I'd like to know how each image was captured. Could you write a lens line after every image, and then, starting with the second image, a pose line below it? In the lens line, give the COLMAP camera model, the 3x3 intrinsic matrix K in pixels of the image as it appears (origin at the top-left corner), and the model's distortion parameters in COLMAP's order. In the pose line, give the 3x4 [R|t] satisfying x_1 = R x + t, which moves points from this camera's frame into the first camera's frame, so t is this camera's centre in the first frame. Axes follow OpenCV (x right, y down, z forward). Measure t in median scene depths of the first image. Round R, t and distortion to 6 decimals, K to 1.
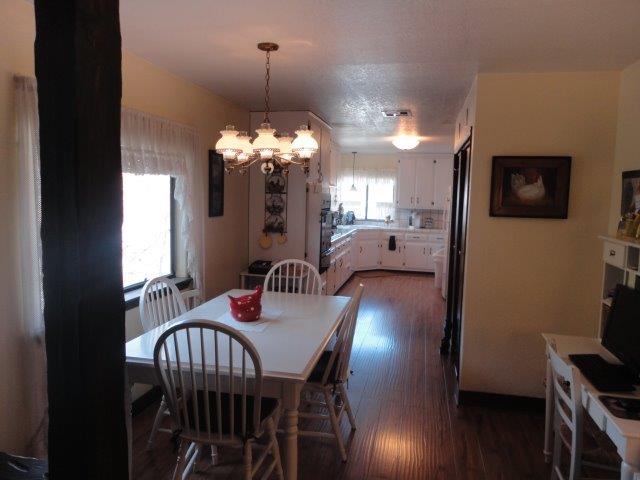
lens RADIAL K [[464.9, 0, 321.7], [0, 464.9, 239.6], [0, 0, 1]] dist [-0.003731, 0.008218]
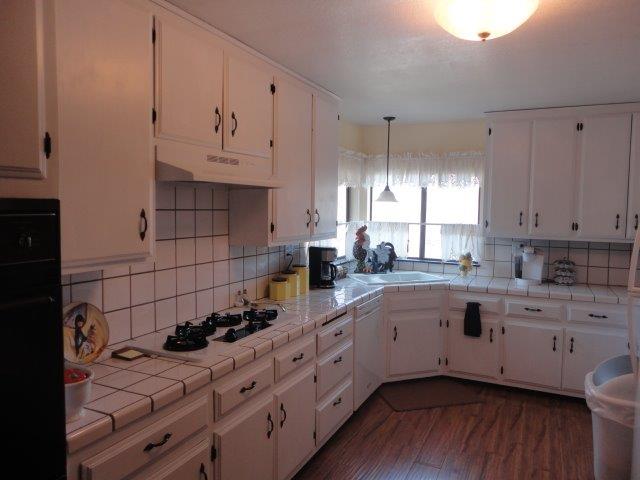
lens RADIAL K [[464.9, 0, 315.0], [0, 464.9, 236.7], [0, 0, 1]] dist [-0.003731, 0.008218]
pose [[0.972395, 0.002566, -0.233327, 0.106927], [-0.014907, 0.998580, -0.051144, -0.043443], [0.232864, 0.053211, 0.971052, 0.529358]]
